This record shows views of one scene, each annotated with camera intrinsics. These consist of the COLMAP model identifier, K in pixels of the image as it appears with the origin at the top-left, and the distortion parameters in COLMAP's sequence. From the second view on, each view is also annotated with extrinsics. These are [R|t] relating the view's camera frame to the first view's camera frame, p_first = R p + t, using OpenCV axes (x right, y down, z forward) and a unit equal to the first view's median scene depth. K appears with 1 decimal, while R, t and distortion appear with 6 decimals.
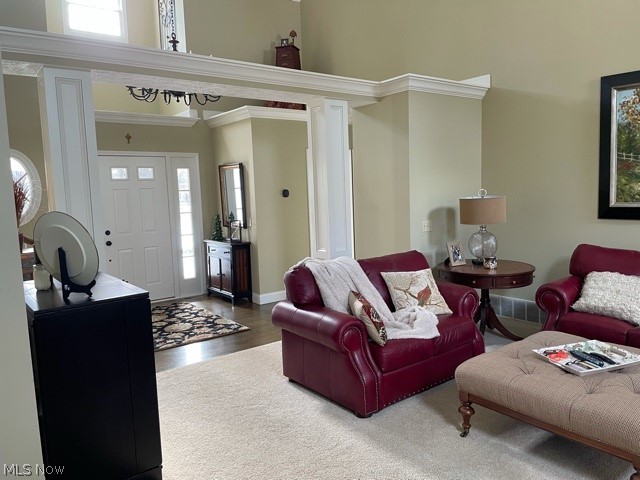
lens RADIAL K [[480.4, 0, 320.0], [0, 480.4, 240.0], [0, 0, 1]] dist [0.082699, -0.115239]
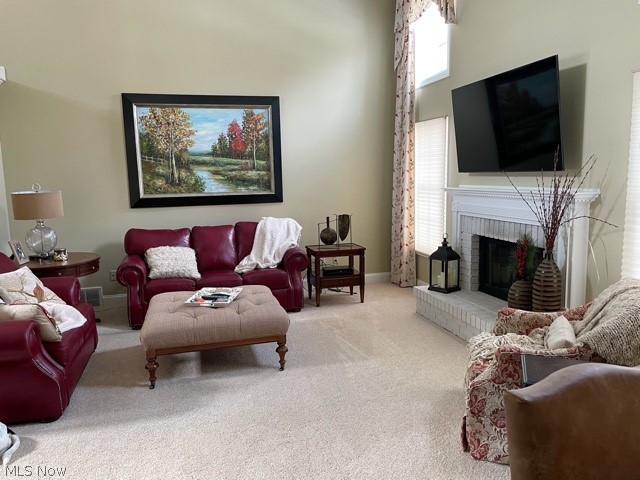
lens RADIAL K [[480.4, 0, 320.0], [0, 480.4, 240.0], [0, 0, 1]] dist [0.082699, -0.115239]
pose [[0.372512, -0.101811, 0.922426, -0.417025], [0.110489, 0.991760, 0.064844, 0.009774], [-0.921427, 0.077762, 0.380692, 0.100824]]
